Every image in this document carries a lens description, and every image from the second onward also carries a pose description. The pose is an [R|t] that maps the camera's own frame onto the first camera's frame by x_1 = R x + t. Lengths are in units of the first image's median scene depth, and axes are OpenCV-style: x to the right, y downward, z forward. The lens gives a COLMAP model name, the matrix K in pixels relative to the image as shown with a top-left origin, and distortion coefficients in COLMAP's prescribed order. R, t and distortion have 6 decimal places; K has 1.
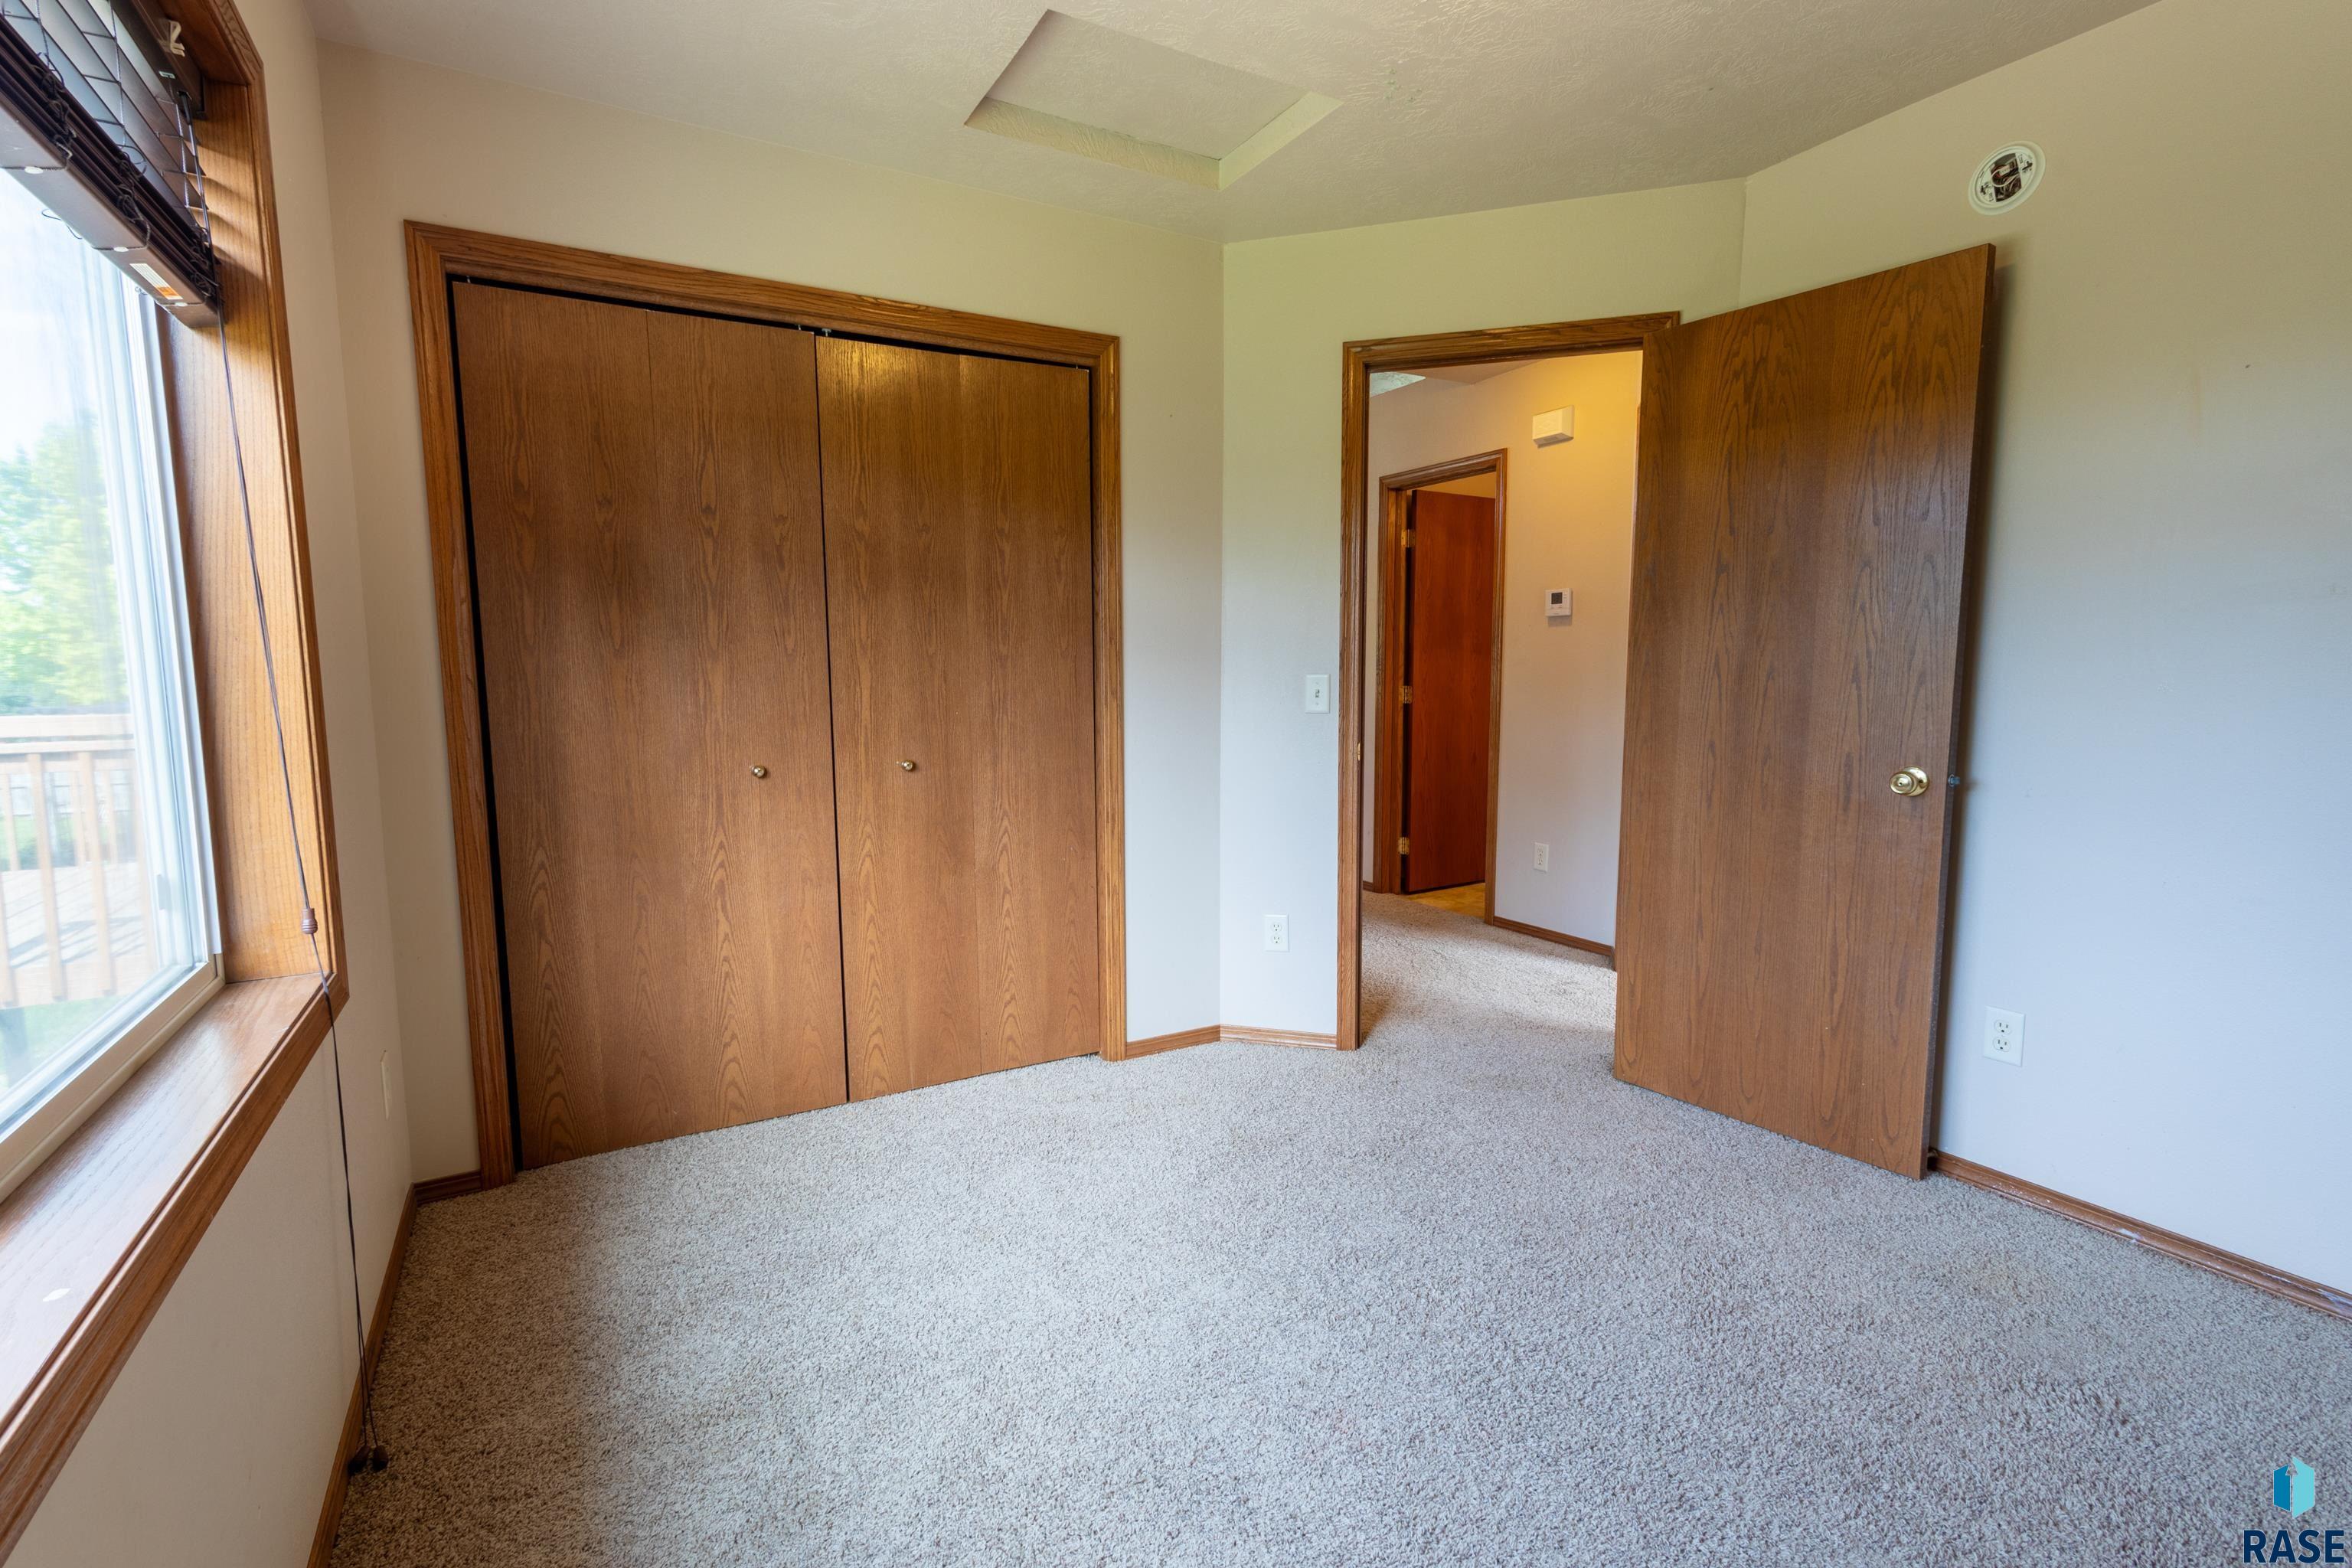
lens RADIAL K [[1080.7, 0, 1174.7], [0, 1080.7, 782.9], [0, 0, 1]] dist [-0.001005, 0.000088]
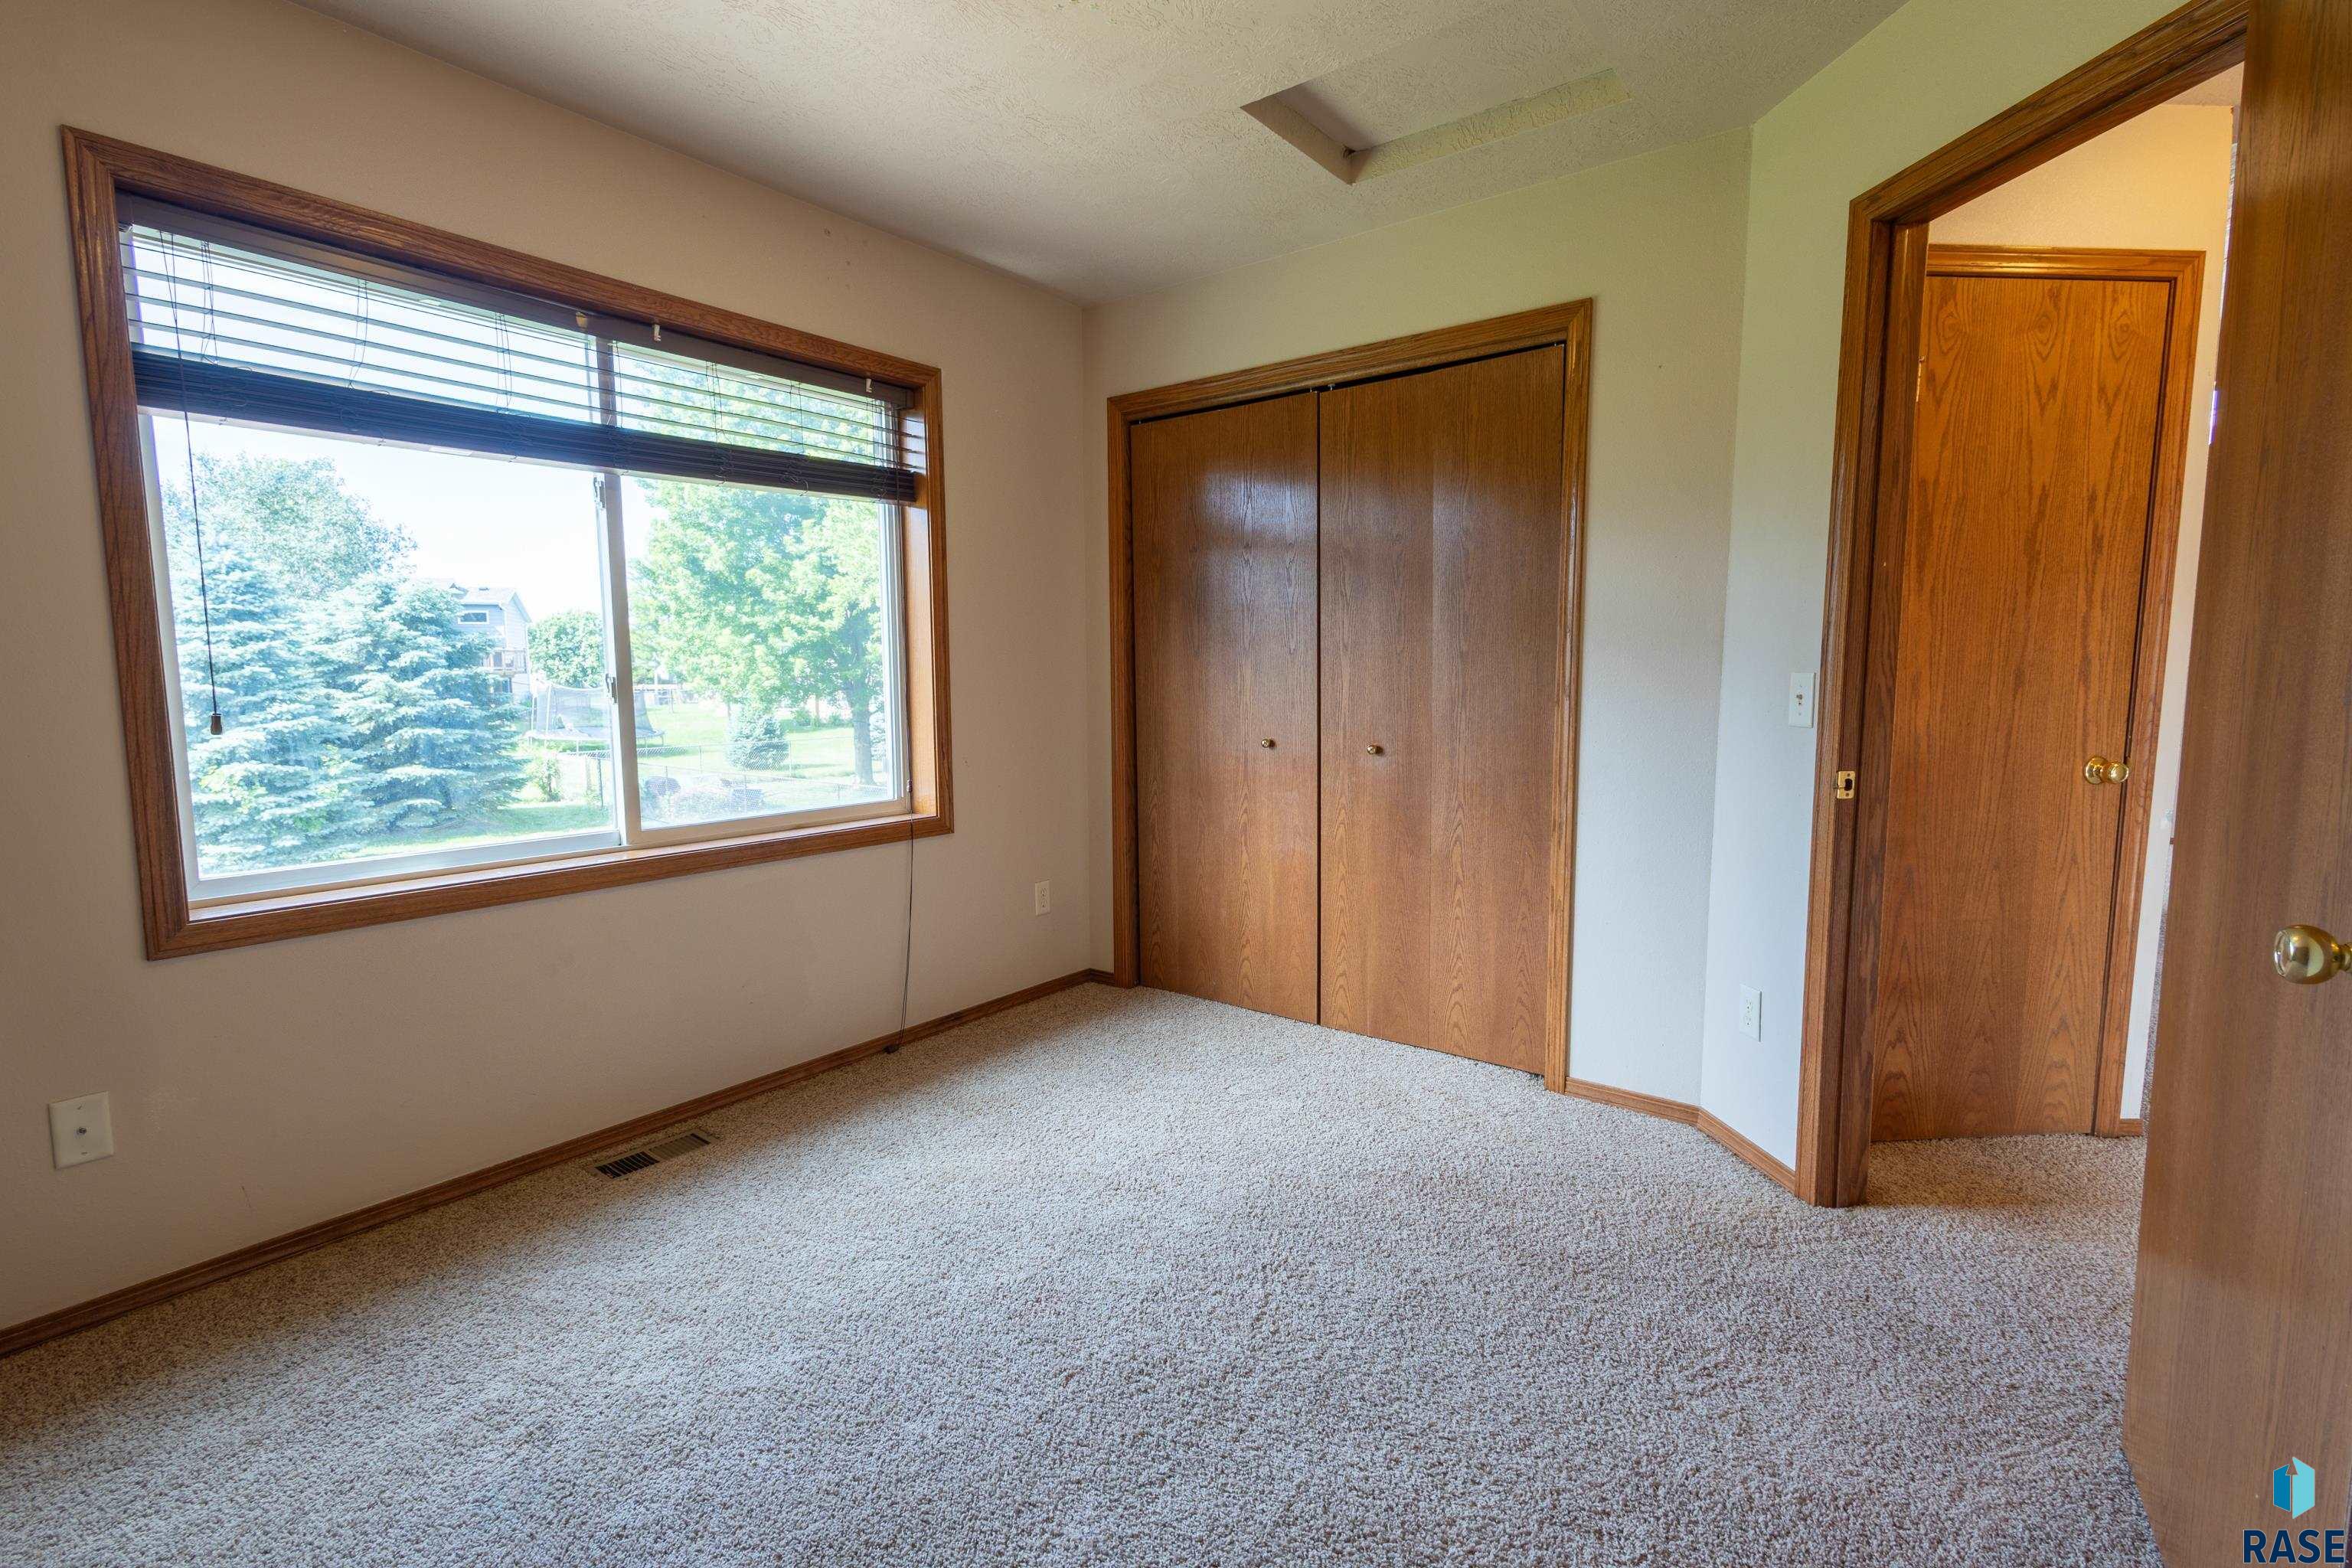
lens RADIAL K [[1080.7, 0, 1173.5], [0, 1080.7, 785.1], [0, 0, 1]] dist [-0.001005, 0.000088]
pose [[0.377638, 0.102944, -0.920213, 0.716328], [-0.099050, 0.992590, 0.070392, -0.038119], [0.920640, 0.064564, 0.385036, 0.368740]]
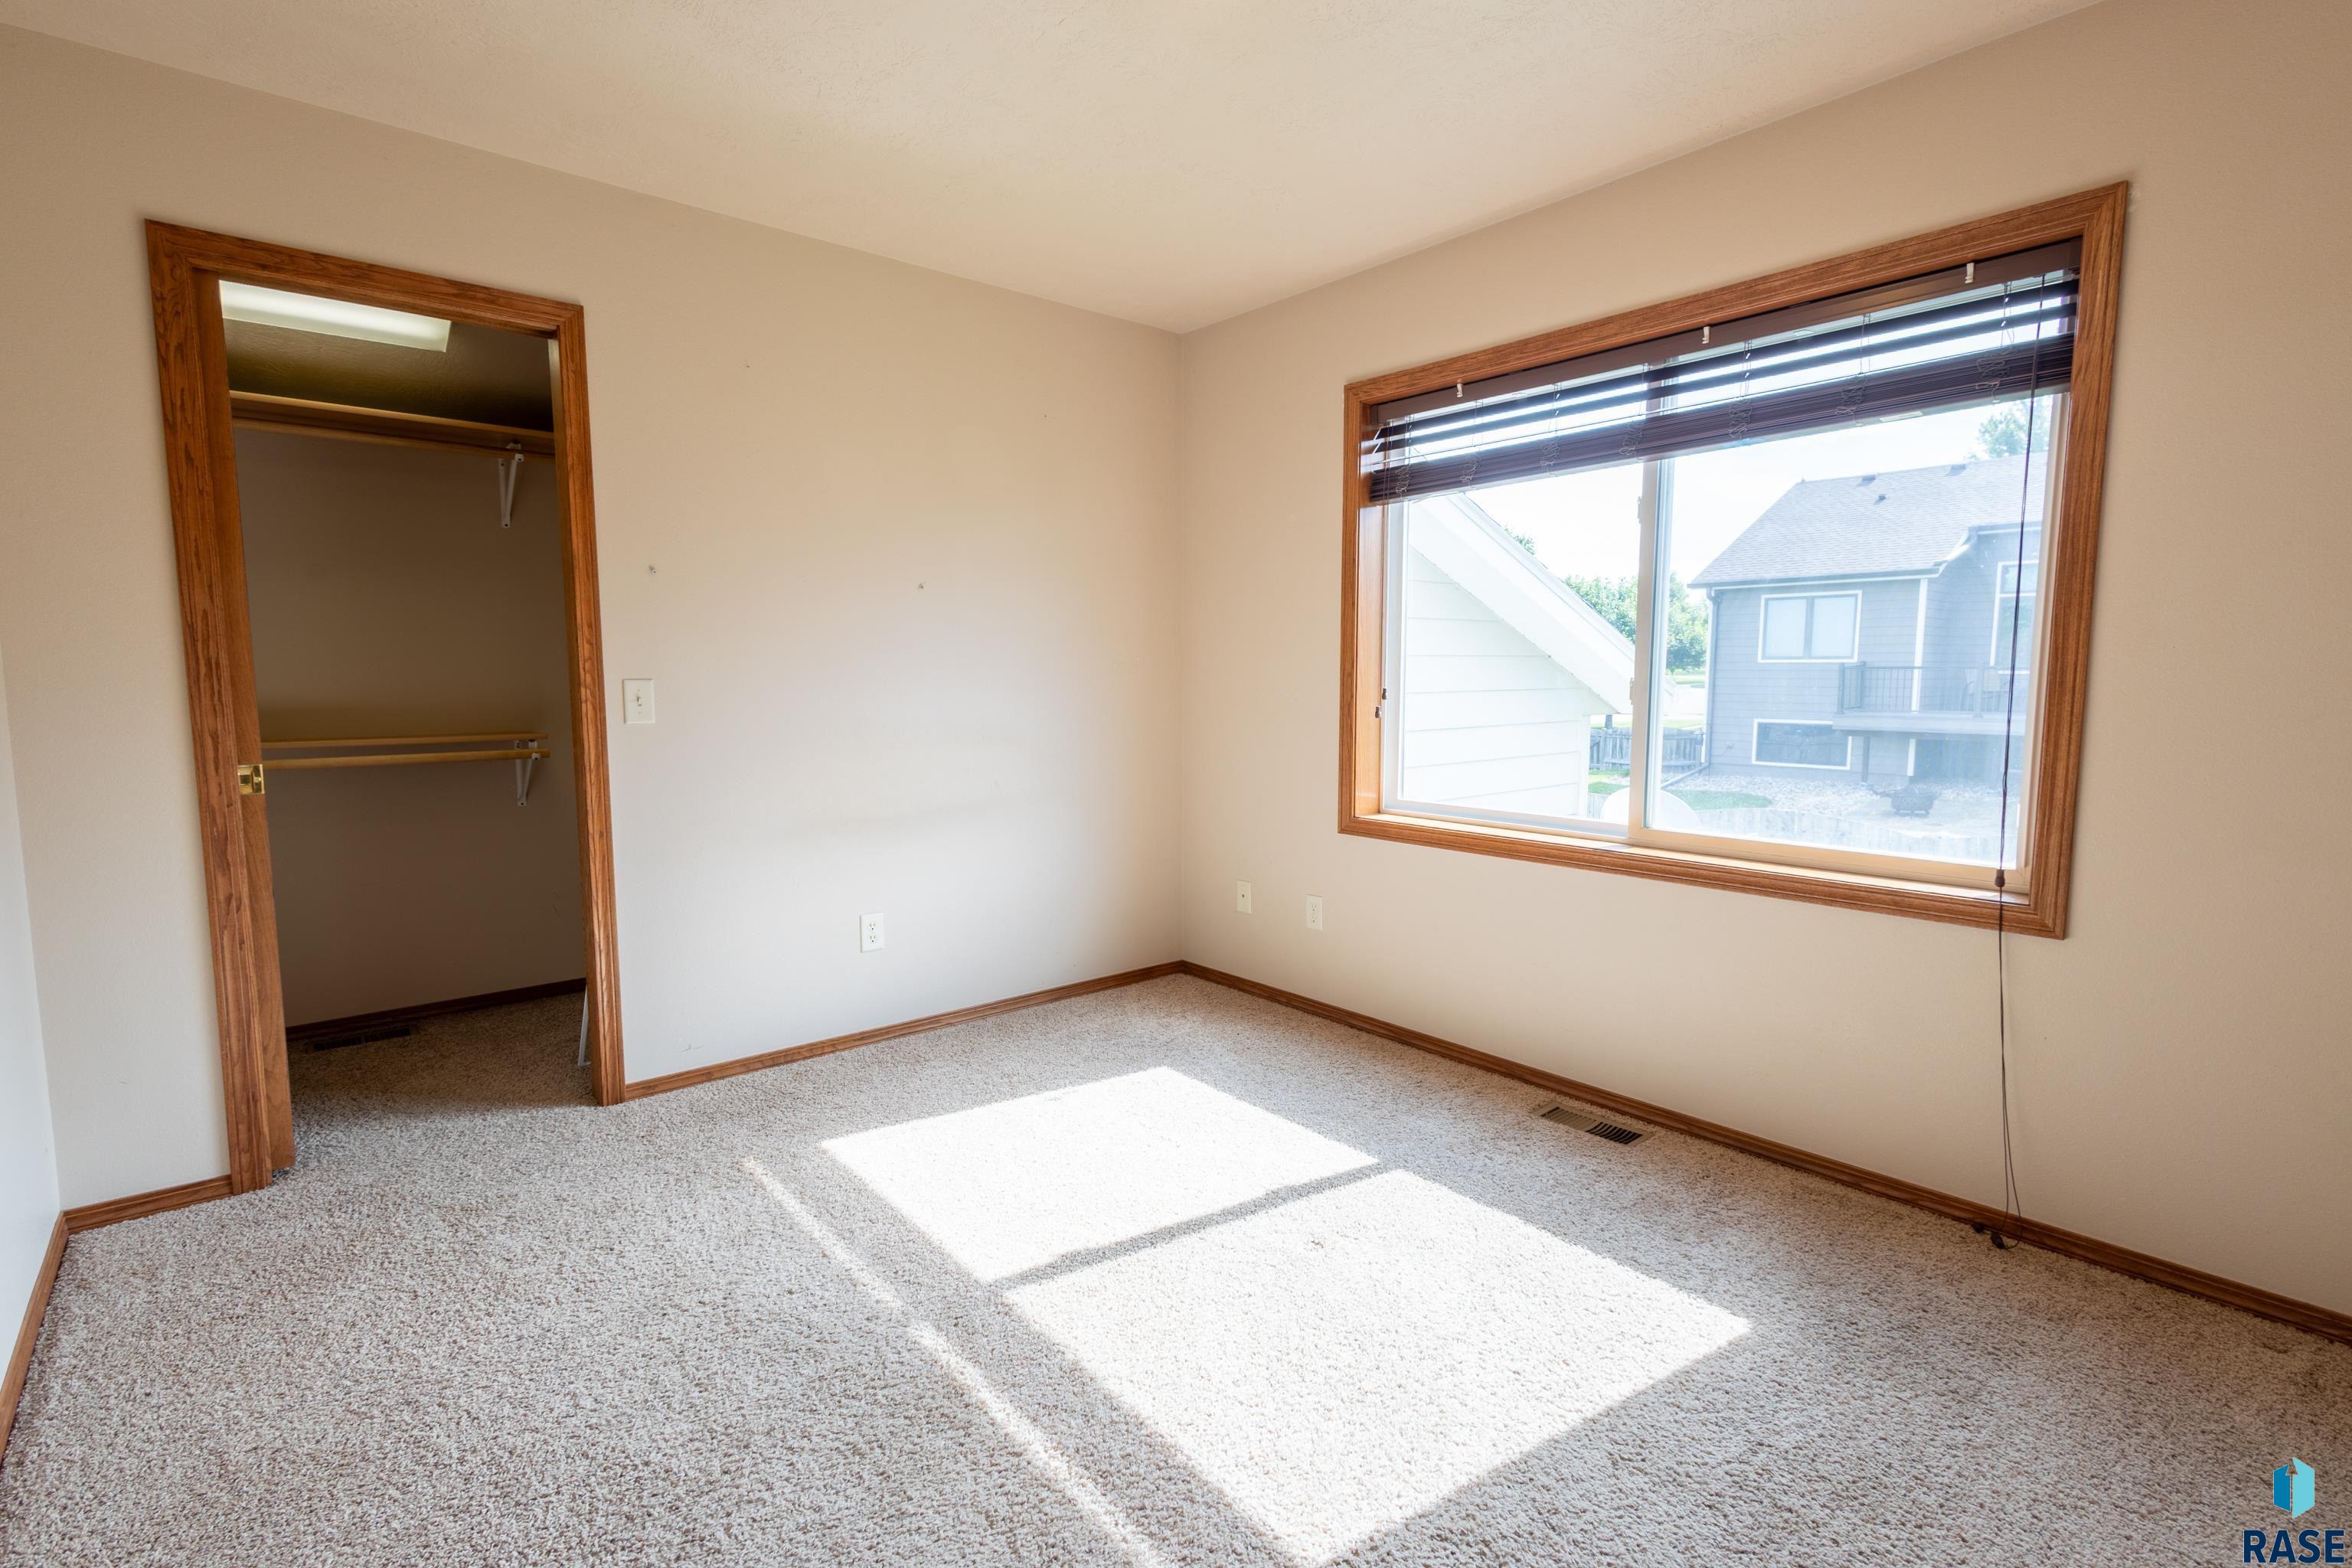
lens RADIAL K [[1080.7, 0, 1173.8], [0, 1080.7, 780.4], [0, 0, 1]] dist [-0.001005, 0.000088]
pose [[-0.982882, 0.028622, -0.182000, -0.270702], [-0.010620, 0.977415, 0.211060, -0.246457], [0.183931, 0.209380, -0.960380, 2.137974]]
